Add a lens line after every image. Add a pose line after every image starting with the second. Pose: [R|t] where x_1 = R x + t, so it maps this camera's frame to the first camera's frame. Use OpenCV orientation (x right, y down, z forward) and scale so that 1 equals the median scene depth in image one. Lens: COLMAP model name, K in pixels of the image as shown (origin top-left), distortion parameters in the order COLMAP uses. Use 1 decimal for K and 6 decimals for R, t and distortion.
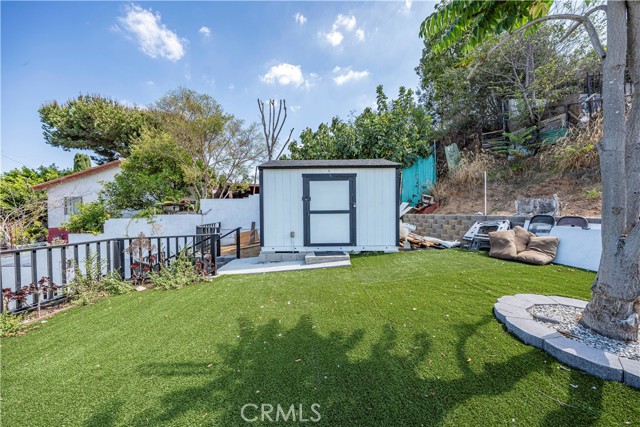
lens RADIAL K [[216.4, 0, 320.0], [0, 216.4, 213.5], [0, 0, 1]] dist [-0.000535, -0.000043]
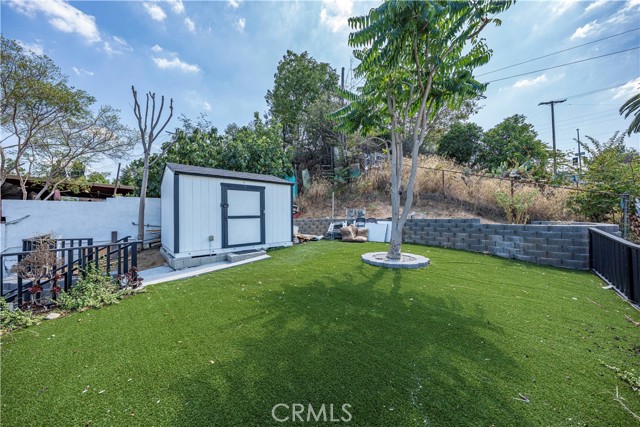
lens RADIAL K [[216.4, 0, 320.0], [0, 216.4, 213.5], [0, 0, 1]] dist [-0.000535, -0.000043]
pose [[0.739580, 0.005395, 0.673047, -0.447993], [0.020228, 0.999338, -0.030239, 0.017608], [-0.672764, 0.035979, 0.738982, -0.152908]]
